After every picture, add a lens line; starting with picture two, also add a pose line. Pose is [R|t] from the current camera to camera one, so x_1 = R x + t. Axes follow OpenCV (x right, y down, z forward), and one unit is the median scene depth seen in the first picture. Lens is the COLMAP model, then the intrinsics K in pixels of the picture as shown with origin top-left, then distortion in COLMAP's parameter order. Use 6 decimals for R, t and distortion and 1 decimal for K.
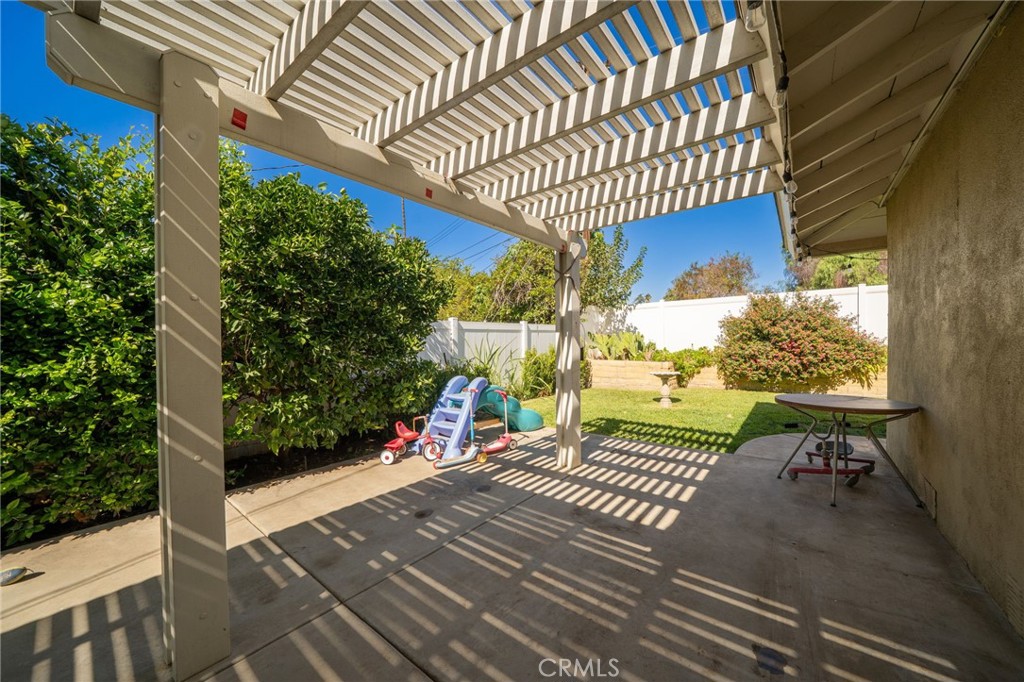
lens RADIAL K [[371.8, 0, 516.4], [0, 371.8, 341.7], [0, 0, 1]] dist [-0.008825, 0.000231]
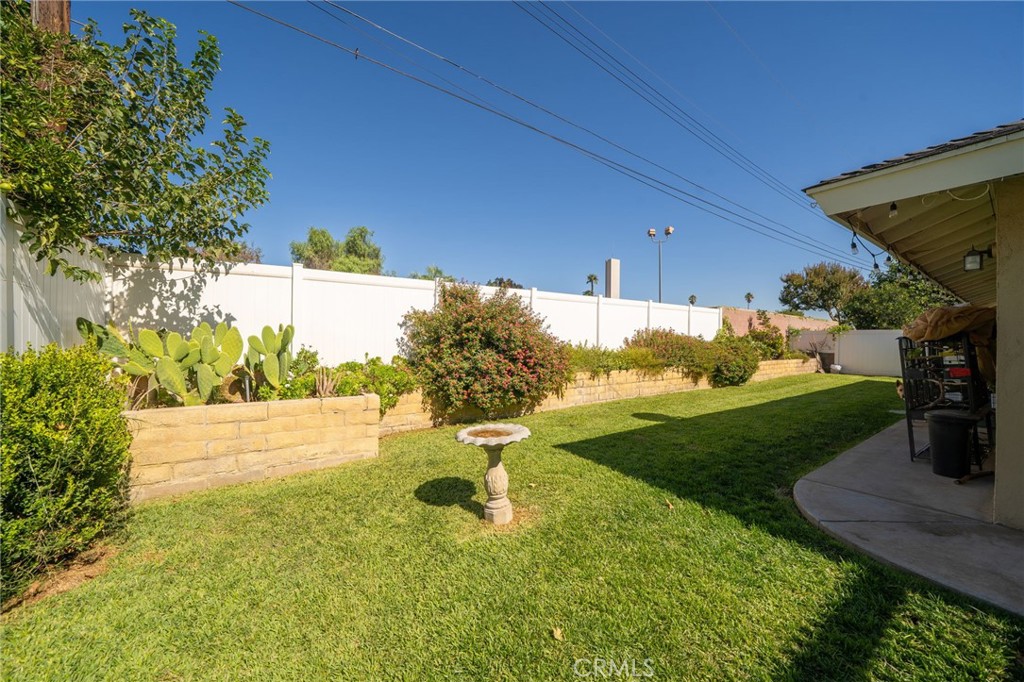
lens RADIAL K [[371.8, 0, 516.4], [0, 371.8, 341.7], [0, 0, 1]] dist [-0.008825, 0.000231]
pose [[0.319846, 0.010507, 0.947411, 0.064177], [-0.007057, 0.999937, -0.008707, -0.023477], [-0.947443, -0.003901, 0.319900, 1.858342]]
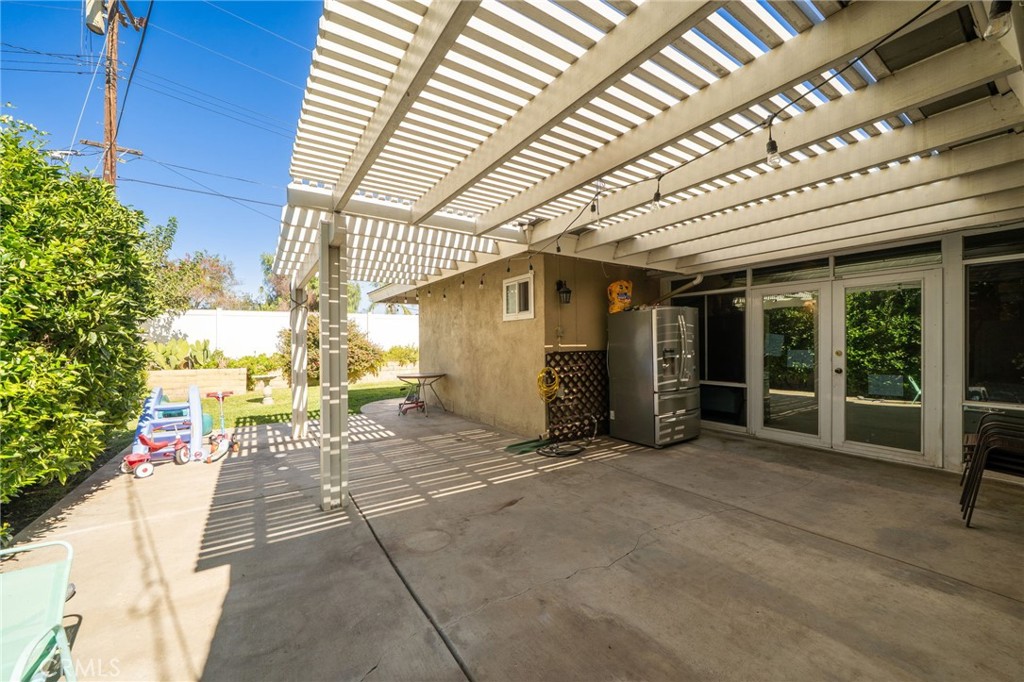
lens RADIAL K [[386.3, 0, 512.0], [0, 386.3, 341.0], [0, 0, 1]] dist [-0.013529, 0.000024]
pose [[0.314957, 0.011869, 0.949032, -1.139012], [0.005061, 0.999887, -0.014185, -0.013907], [-0.949093, 0.009271, 0.314861, -0.282182]]
